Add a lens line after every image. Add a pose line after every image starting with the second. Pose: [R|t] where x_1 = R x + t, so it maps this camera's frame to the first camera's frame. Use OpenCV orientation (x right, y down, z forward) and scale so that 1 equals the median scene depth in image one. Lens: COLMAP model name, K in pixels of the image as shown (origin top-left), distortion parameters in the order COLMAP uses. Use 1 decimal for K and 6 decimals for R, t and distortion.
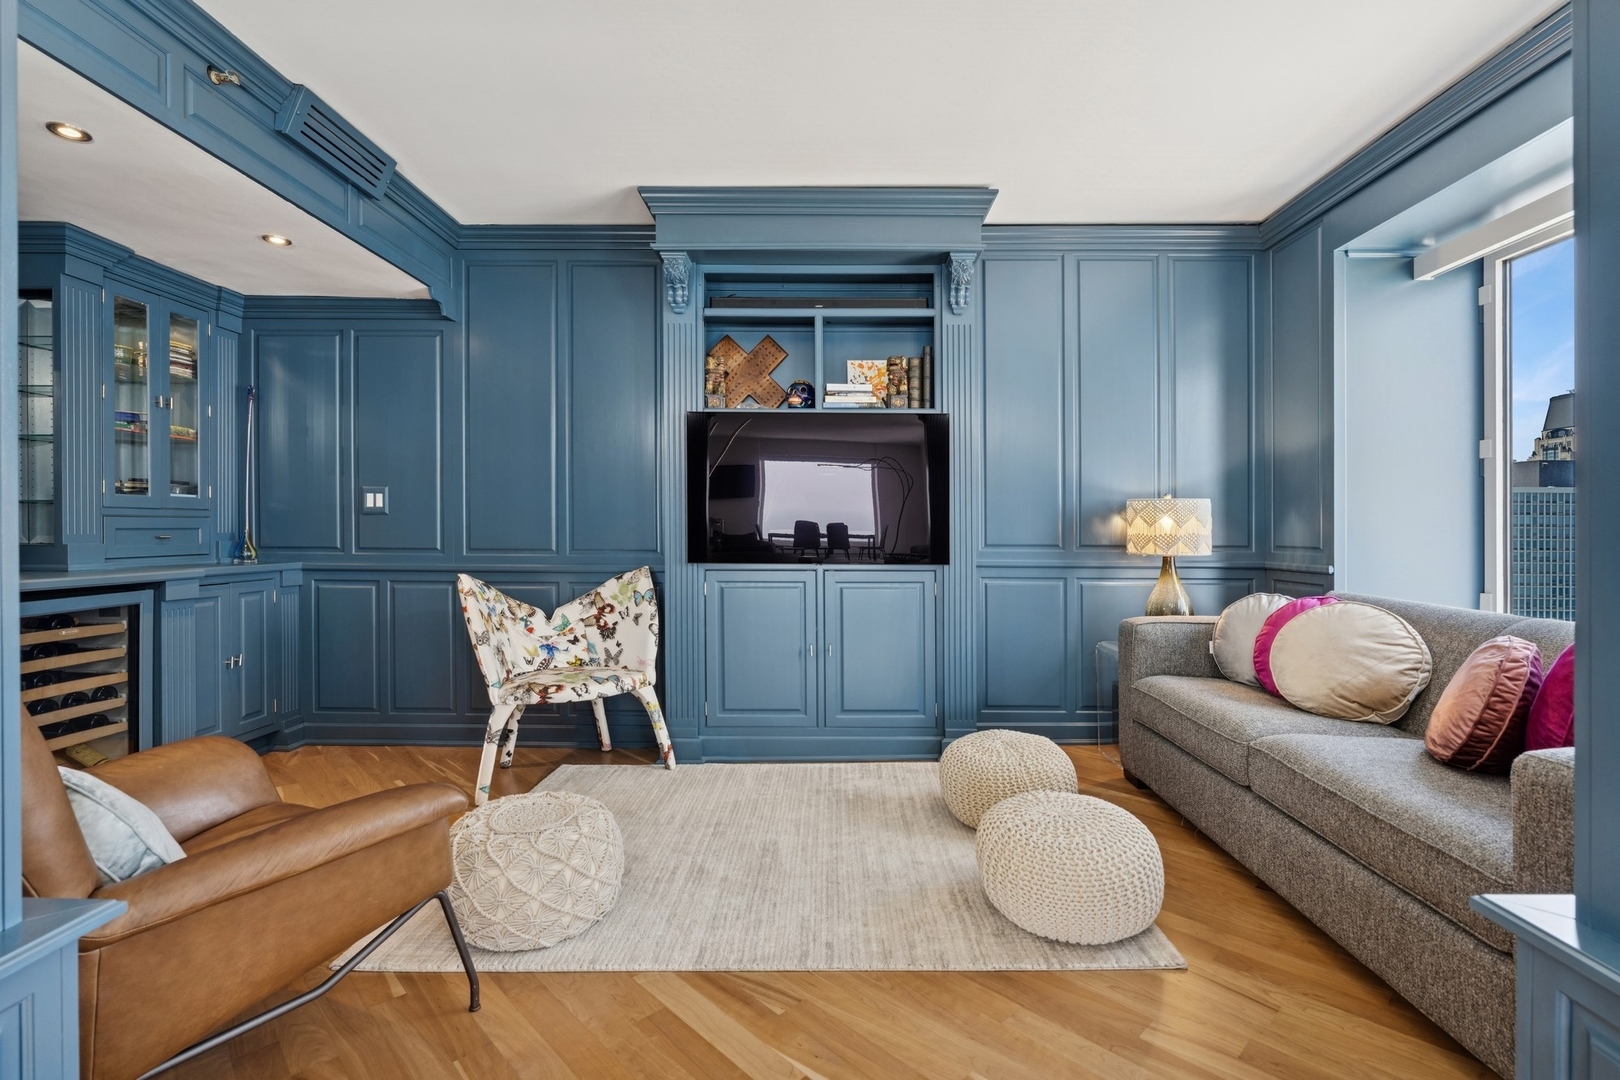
lens RADIAL K [[744.3, 0, 829.4], [0, 744.3, 531.2], [0, 0, 1]] dist [-0.001630, -0.000841]
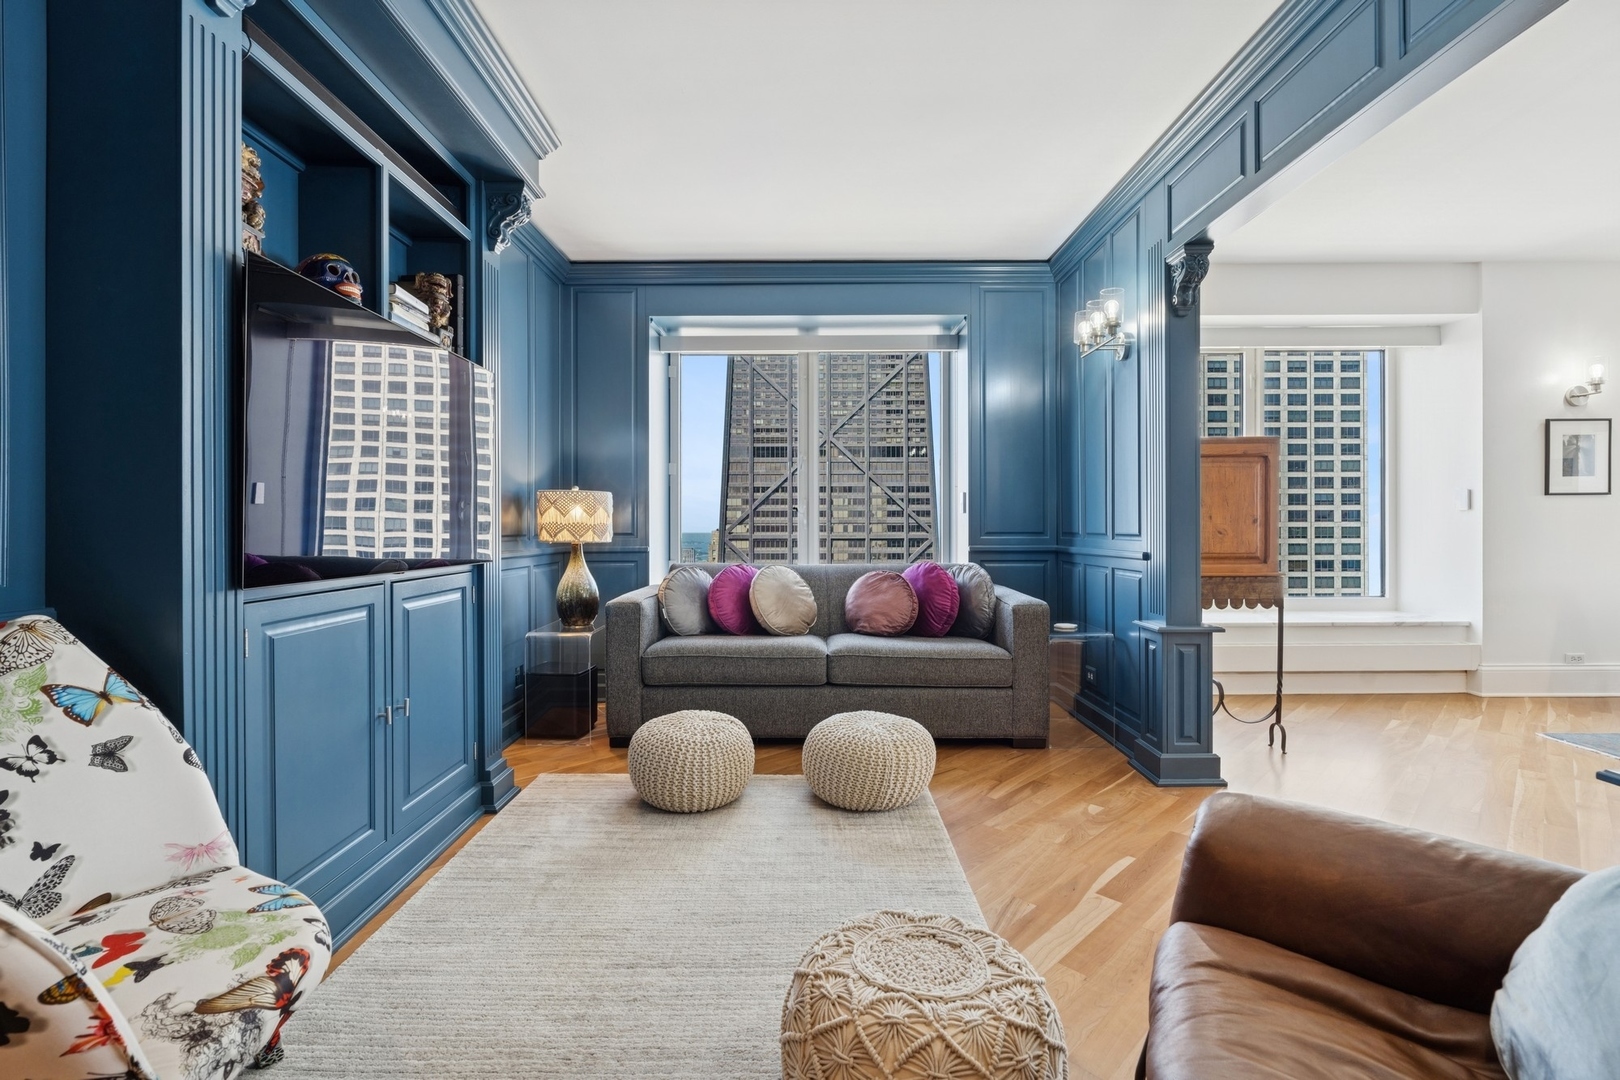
lens RADIAL K [[744.3, 0, 806.2], [0, 744.3, 526.9], [0, 0, 1]] dist [-0.001630, -0.000841]
pose [[-0.009980, -0.005005, 0.999938, -0.639996], [0.000947, 0.999987, 0.005015, 0.004435], [-0.999950, 0.000997, -0.009975, 0.679922]]
